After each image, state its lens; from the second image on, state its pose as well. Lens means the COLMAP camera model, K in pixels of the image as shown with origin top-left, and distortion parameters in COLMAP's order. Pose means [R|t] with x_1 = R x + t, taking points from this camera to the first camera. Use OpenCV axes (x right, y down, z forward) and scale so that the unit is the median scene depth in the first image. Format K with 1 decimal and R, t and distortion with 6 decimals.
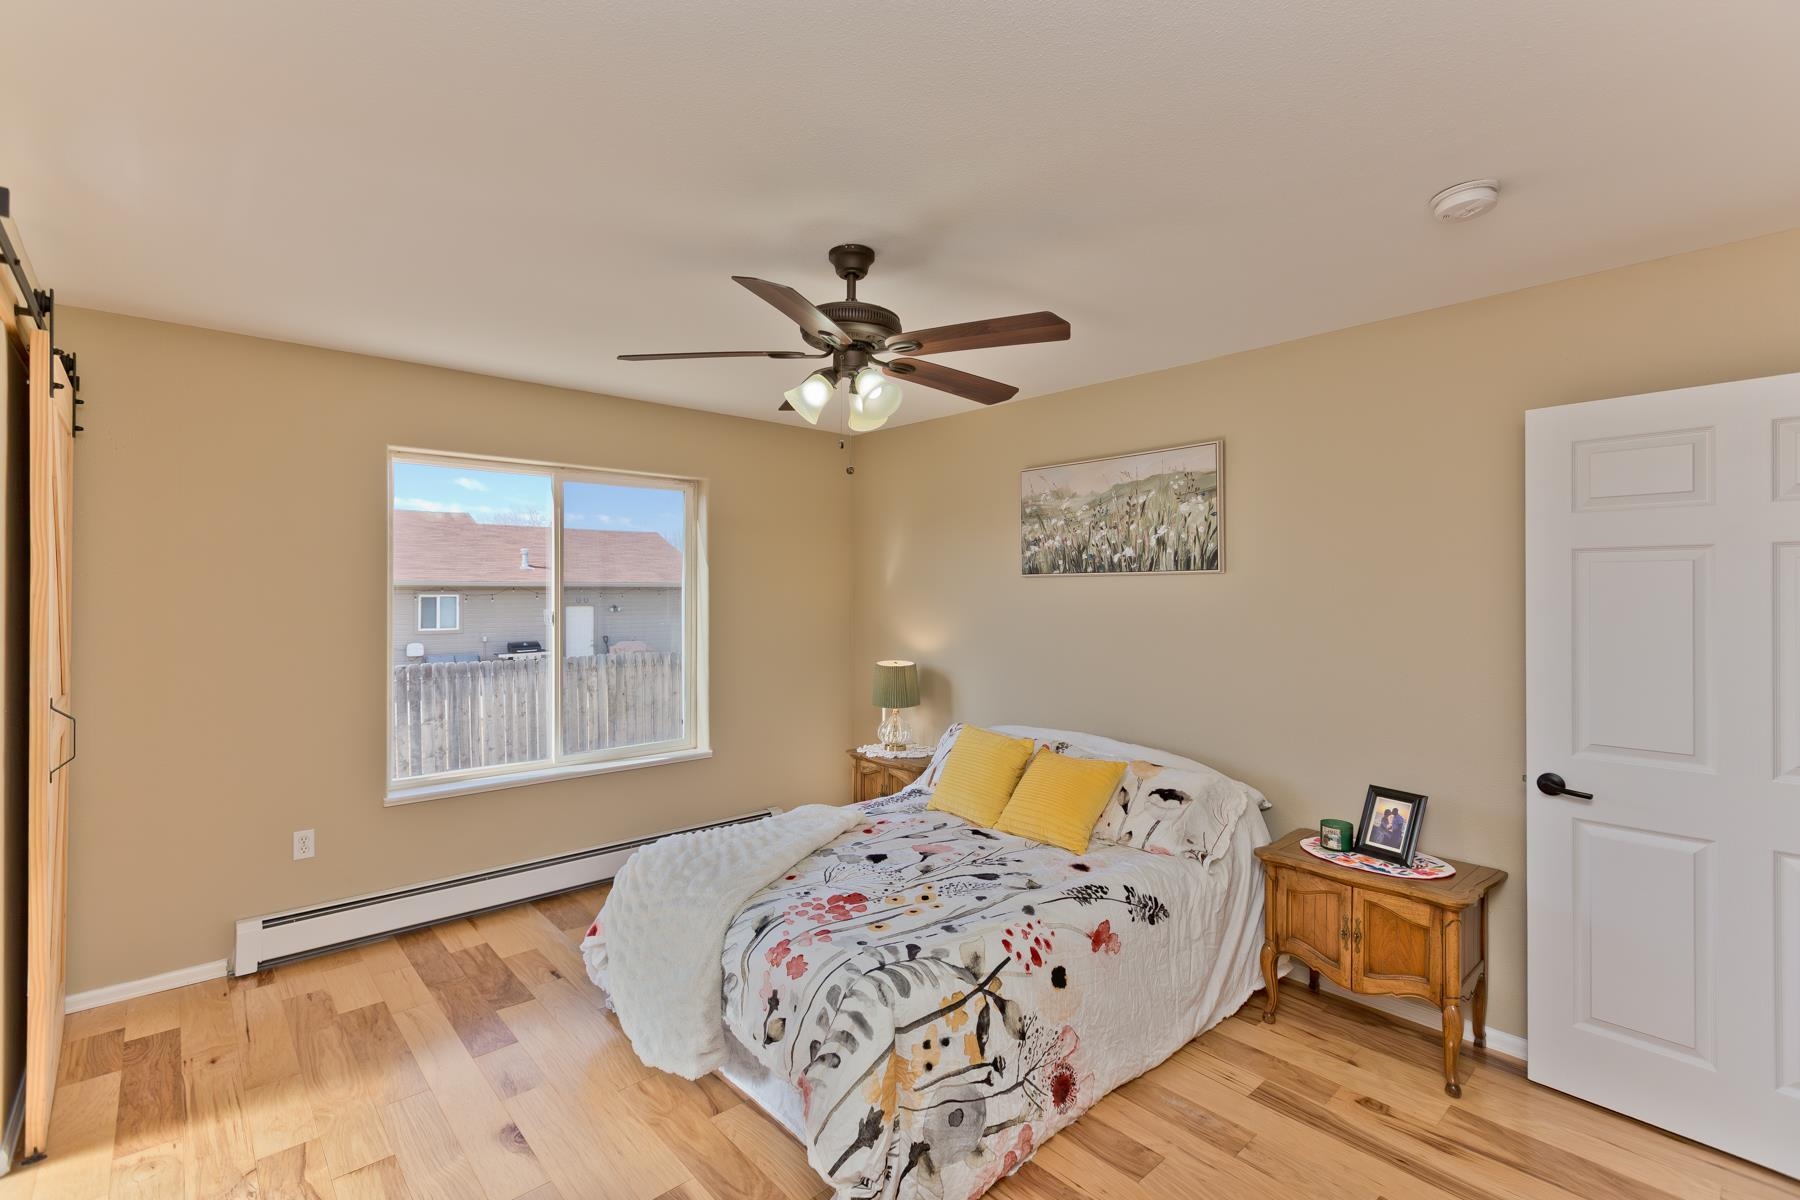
lens RADIAL K [[819.4, 0, 904.2], [0, 819.4, 589.0], [0, 0, 1]] dist [0.010756, -0.004555]
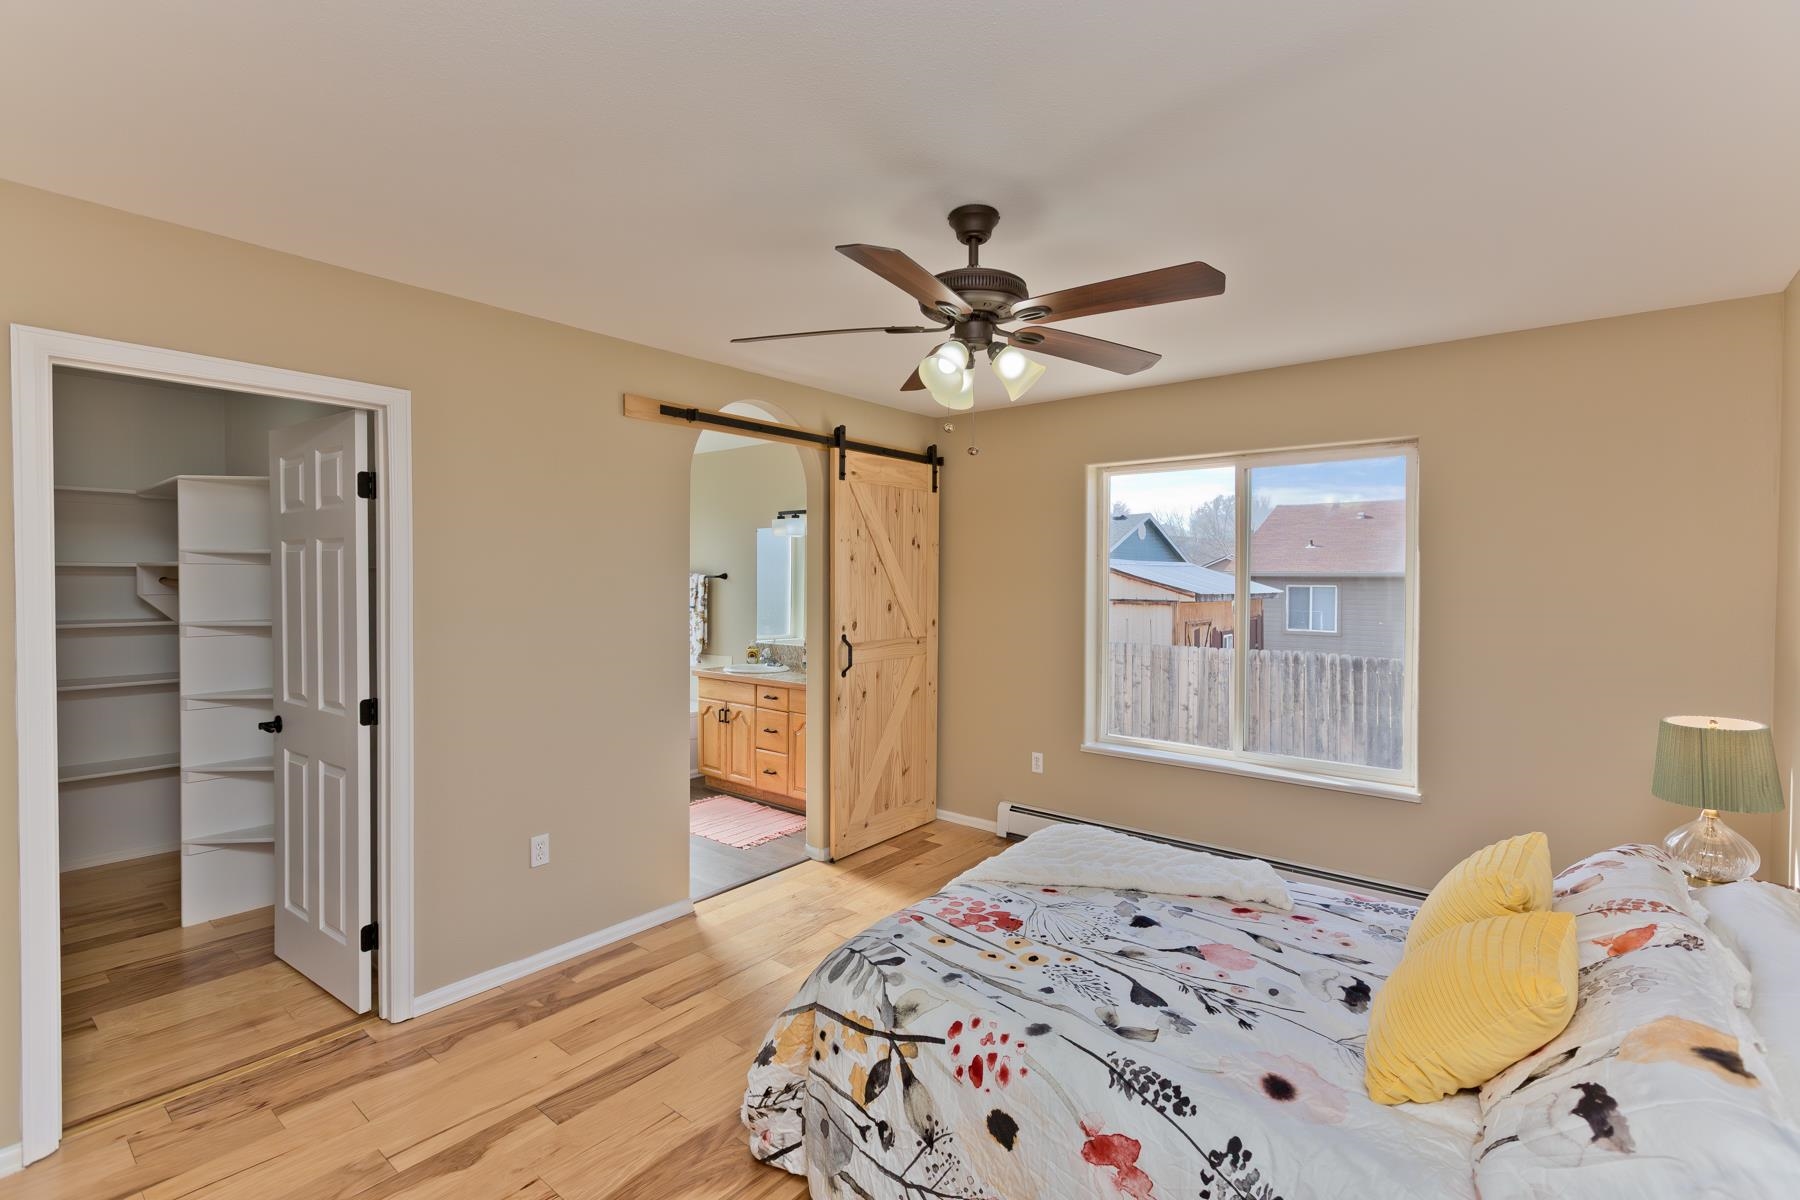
lens RADIAL K [[819.4, 0, 892.1], [0, 819.4, 590.6], [0, 0, 1]] dist [0.010756, -0.004555]
pose [[0.143292, 0.016423, -0.989544, 0.635547], [-0.005532, 0.999860, 0.015793, -0.000279], [0.989665, 0.003212, 0.143363, 0.587649]]
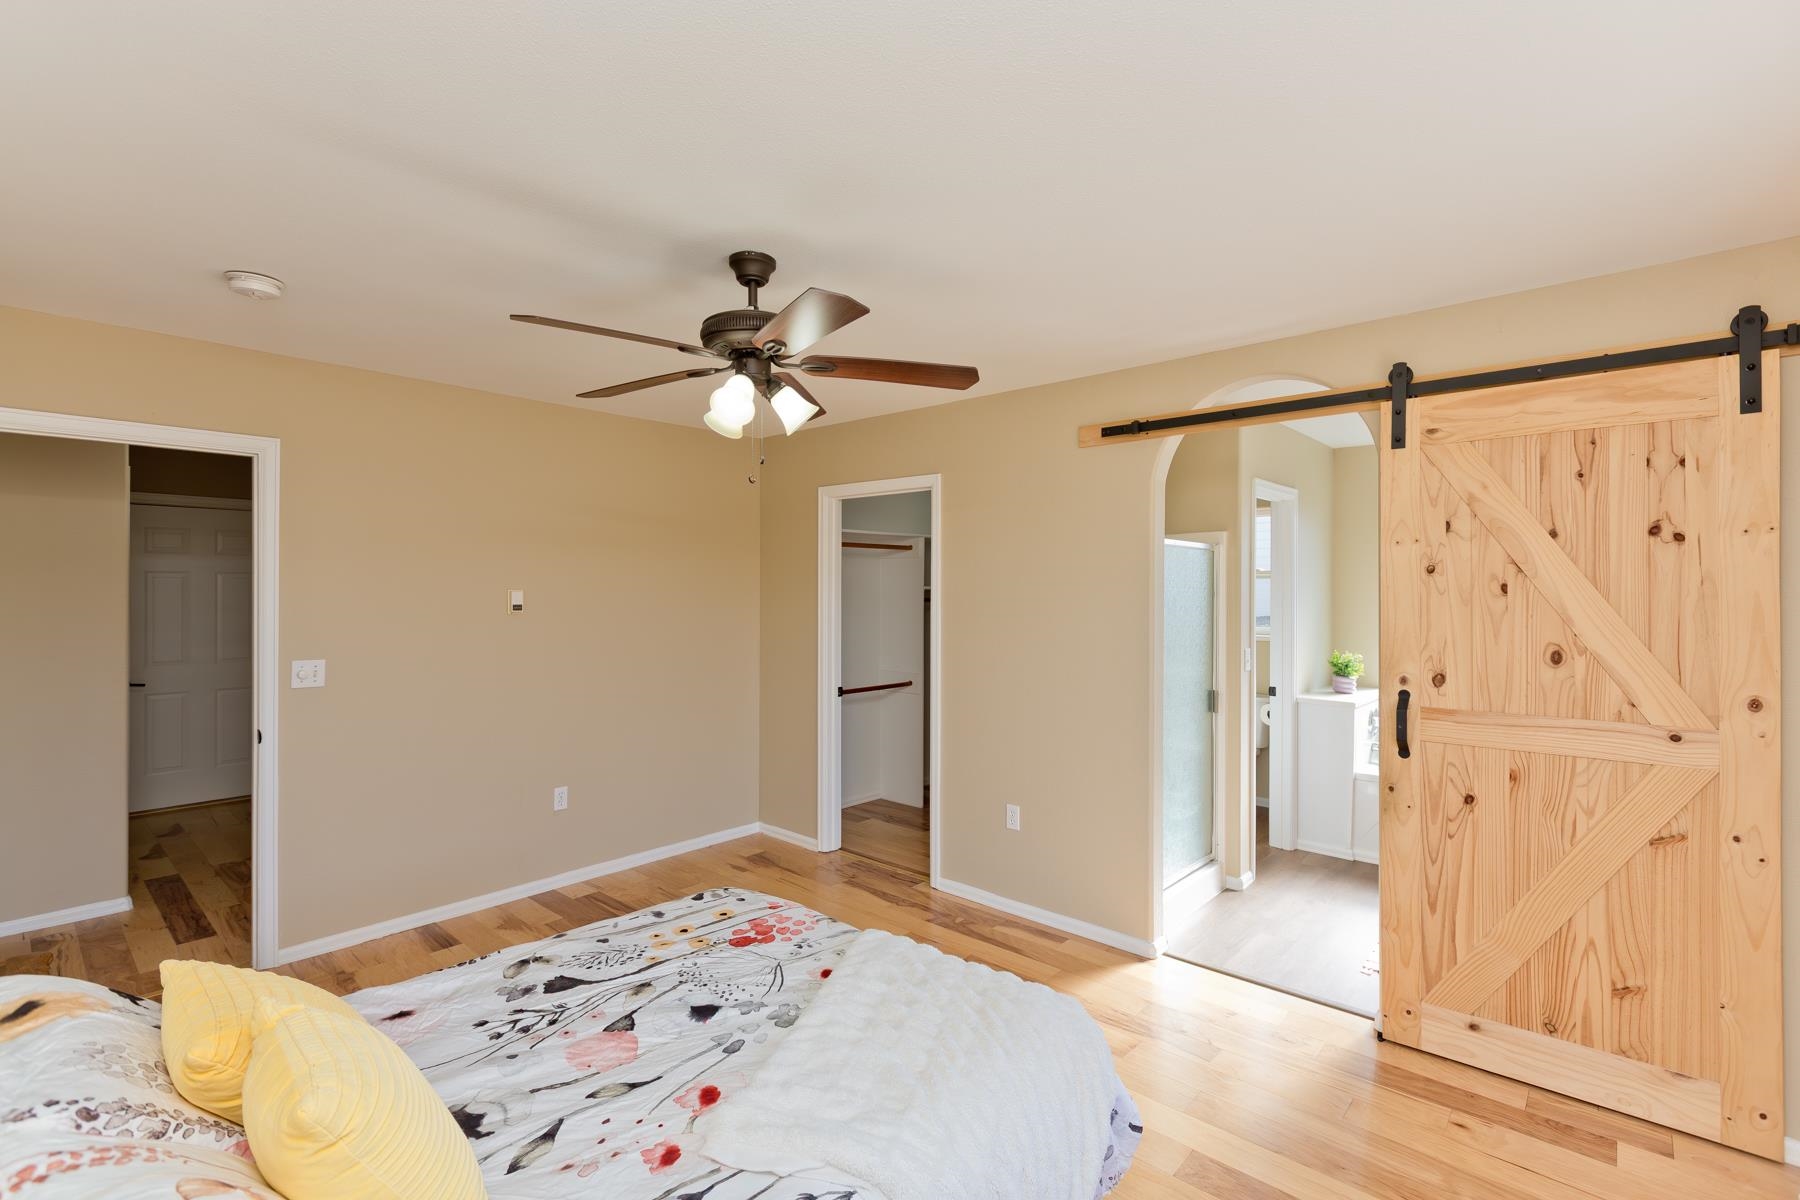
lens RADIAL K [[819.4, 0, 901.6], [0, 819.4, 582.0], [0, 0, 1]] dist [0.010756, -0.004555]
pose [[-0.994884, -0.005796, -0.100859, -0.109664], [-0.005153, 0.999965, -0.006637, -0.010935], [0.100894, -0.006083, -0.994879, 1.516257]]
